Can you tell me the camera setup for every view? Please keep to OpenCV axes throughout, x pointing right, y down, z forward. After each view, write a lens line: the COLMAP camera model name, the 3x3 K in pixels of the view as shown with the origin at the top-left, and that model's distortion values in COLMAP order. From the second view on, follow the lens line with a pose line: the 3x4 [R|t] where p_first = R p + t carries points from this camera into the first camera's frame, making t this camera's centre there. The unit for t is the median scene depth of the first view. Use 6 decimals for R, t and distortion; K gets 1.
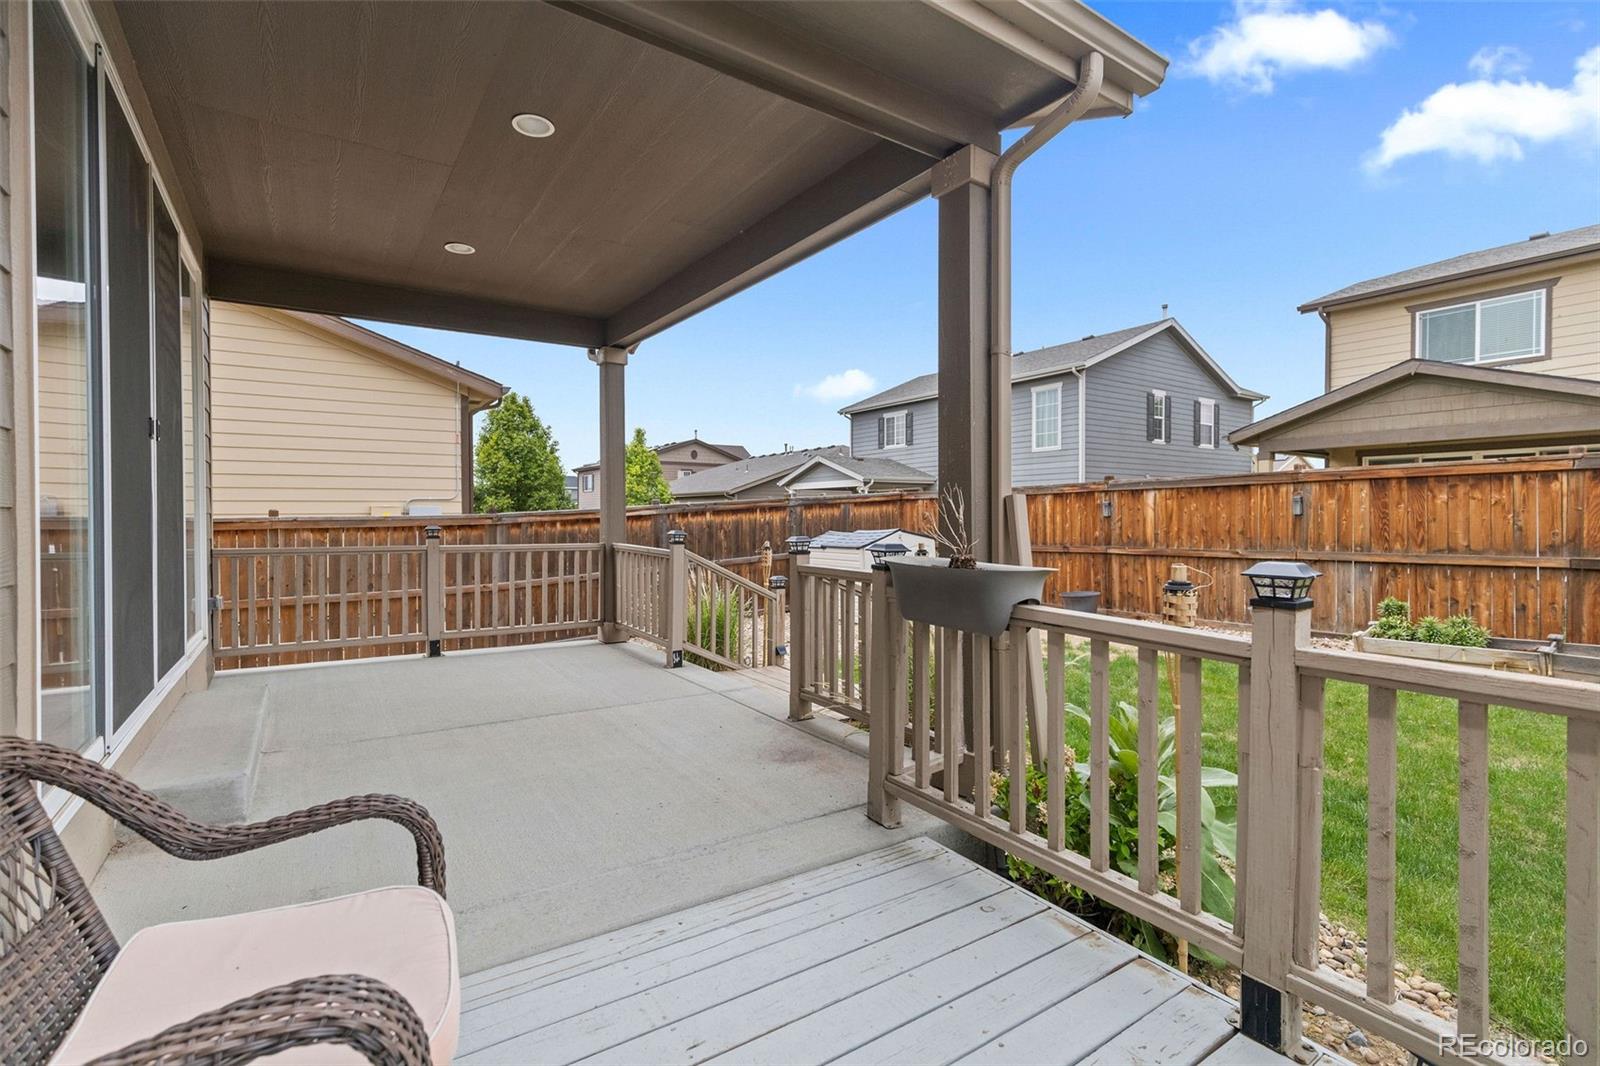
lens RADIAL K [[720.3, 0, 796.2], [0, 720.3, 520.3], [0, 0, 1]] dist [0.002684, 0.000024]
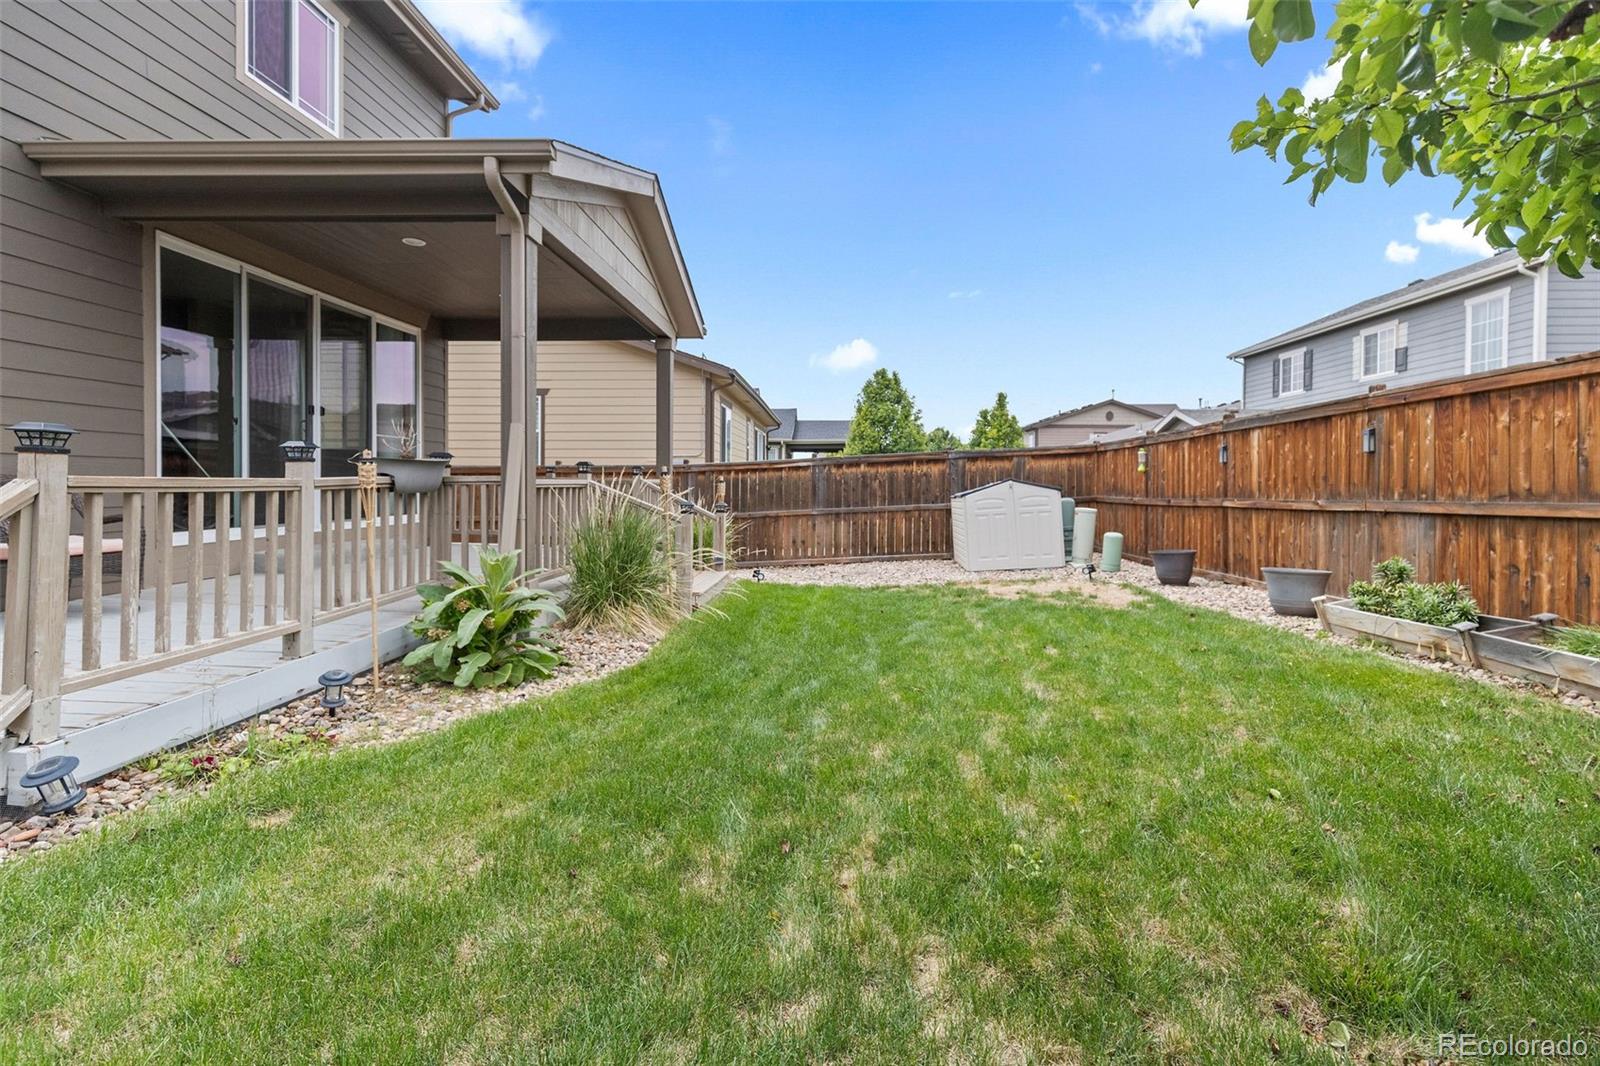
lens RADIAL K [[731.7, 0, 800.2], [0, 731.7, 487.3], [0, 0, 1]] dist [0.002226, -0.000639]
pose [[0.800173, 0.010023, -0.599685, 0.569303], [-0.012515, 0.999922, 0.000014, 0.030559], [0.599638, 0.007494, 0.800236, 0.022882]]
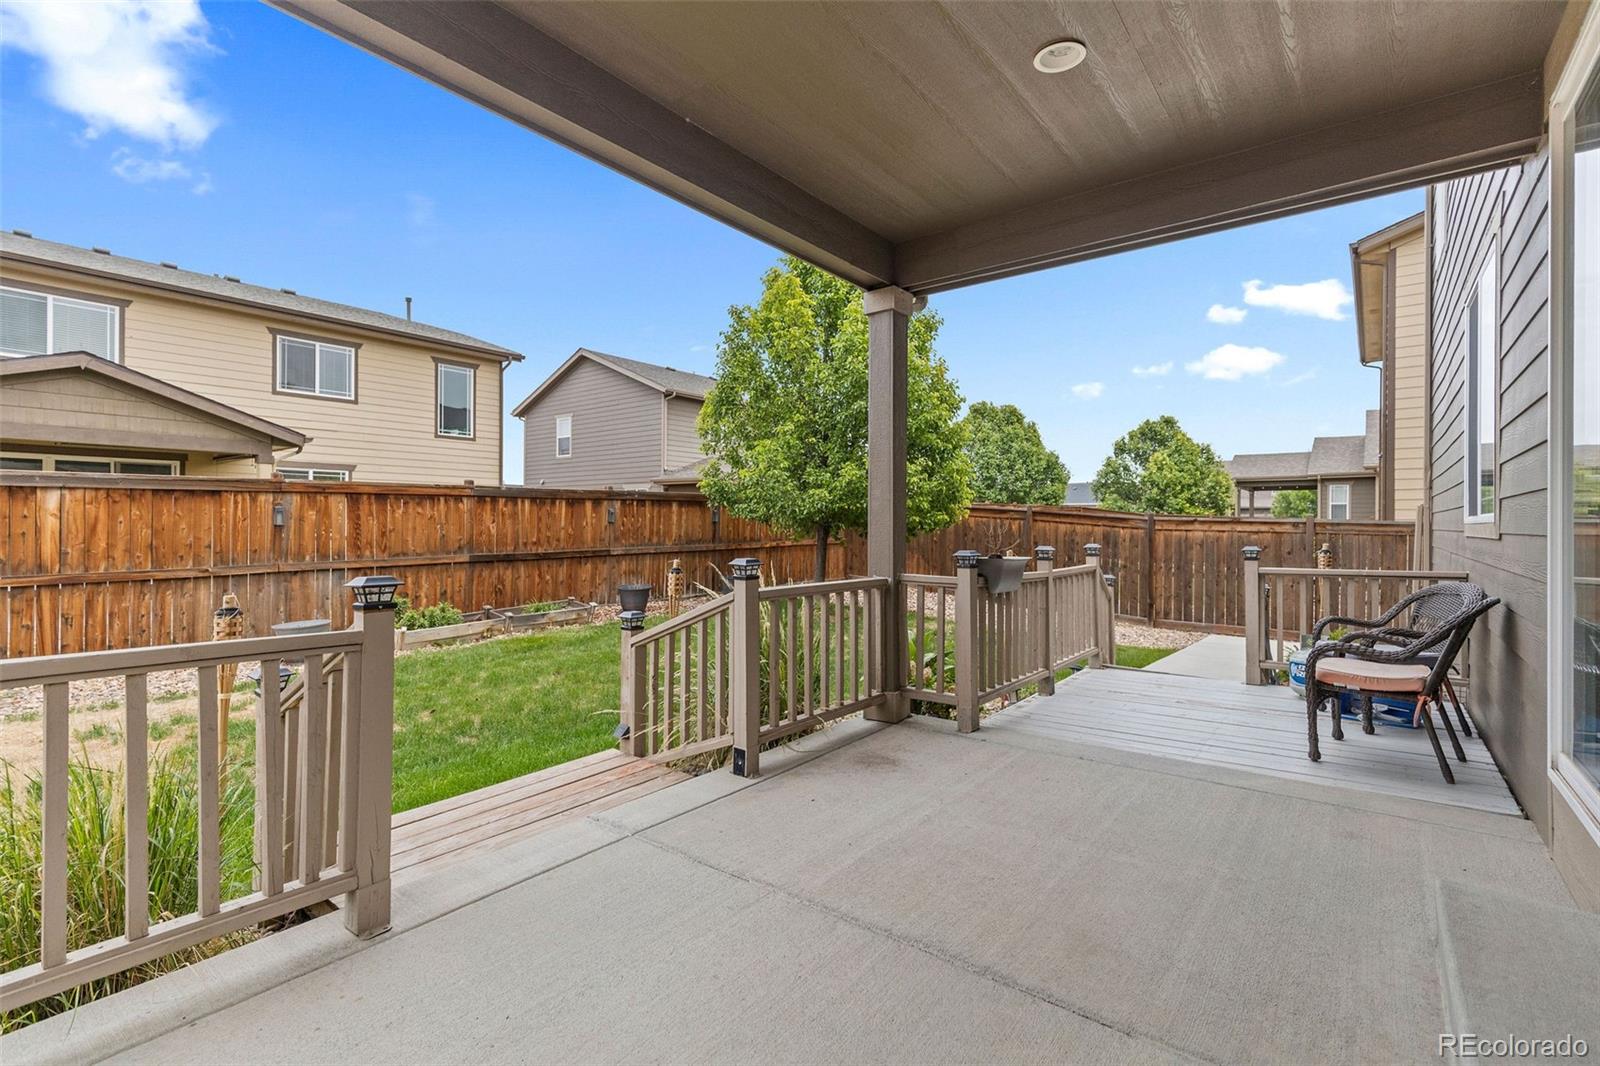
lens RADIAL K [[726.1, 0, 797.3], [0, 726.1, 521.4], [0, 0, 1]] dist [-0.000046, 0.000046]
pose [[-0.303719, 0.000882, 0.952761, -0.366149], [0.002458, 0.999997, -0.000142, -0.009496], [-0.952759, 0.002299, -0.303720, 0.532946]]
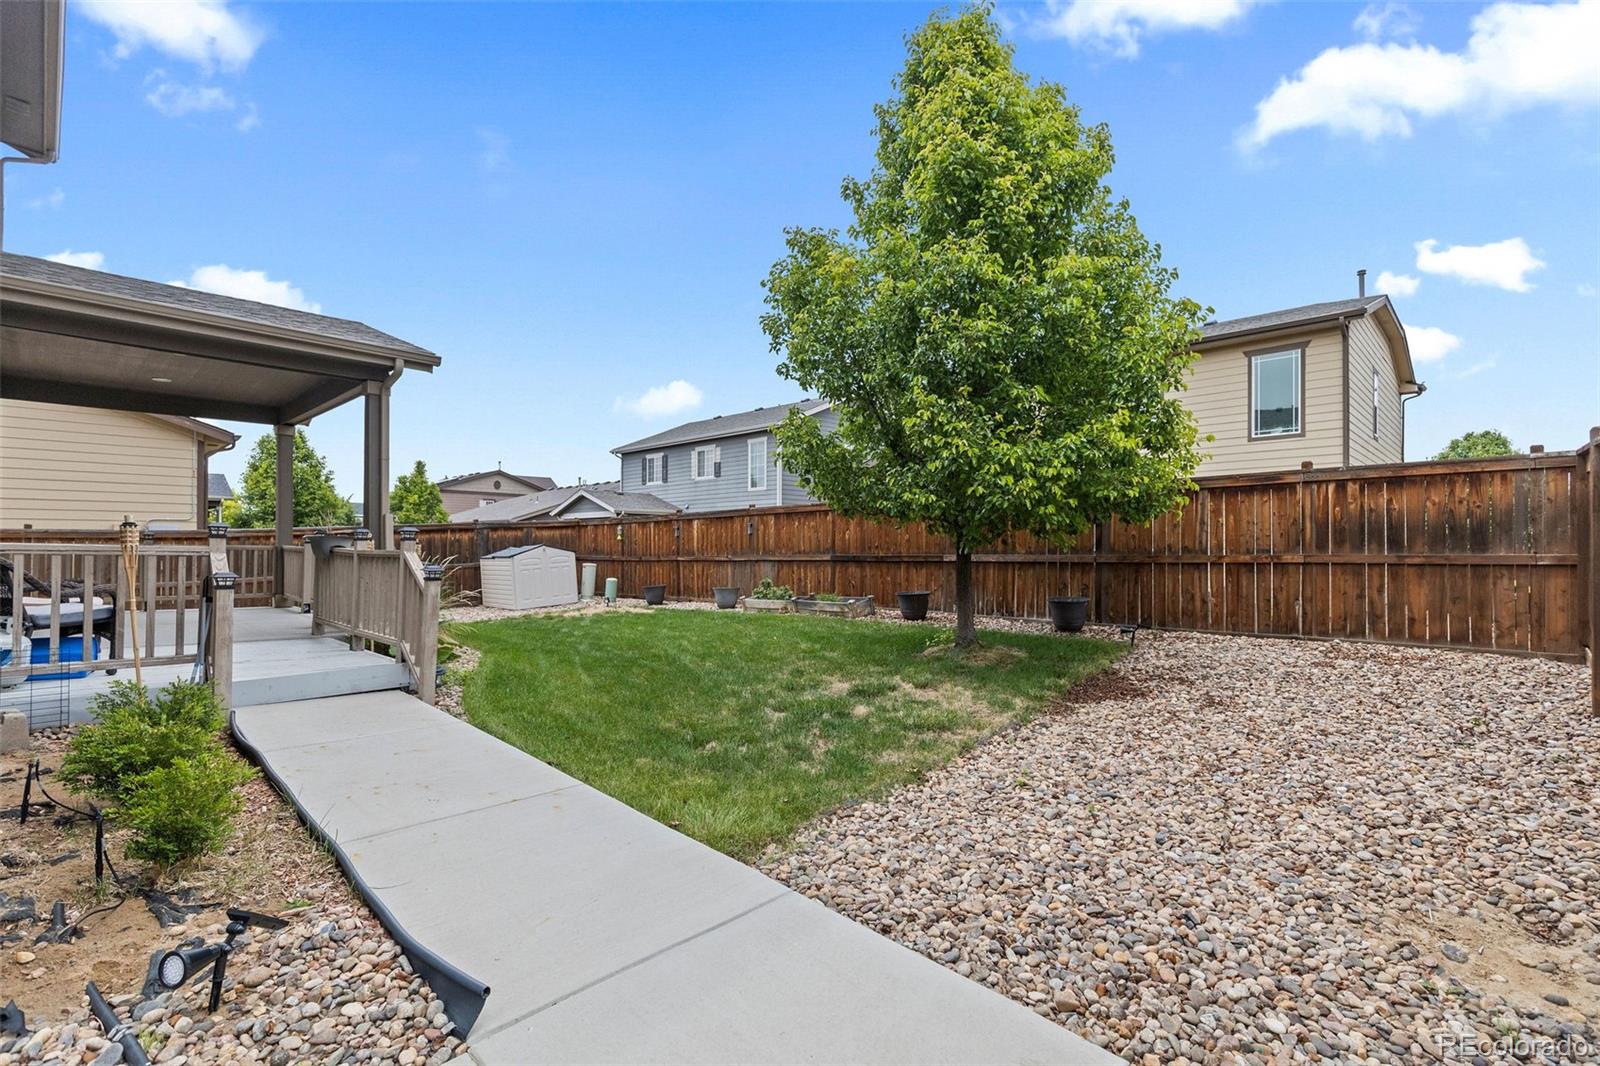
lens RADIAL K [[723.1, 0, 800.0], [0, 723.1, 533.0], [0, 0, 1]] dist [0.018627, -0.009291]
pose [[0.978759, 0.009347, 0.204803, 0.385595], [-0.003640, 0.999595, -0.028225, 0.031439], [-0.204983, 0.026880, 0.978396, -0.590520]]
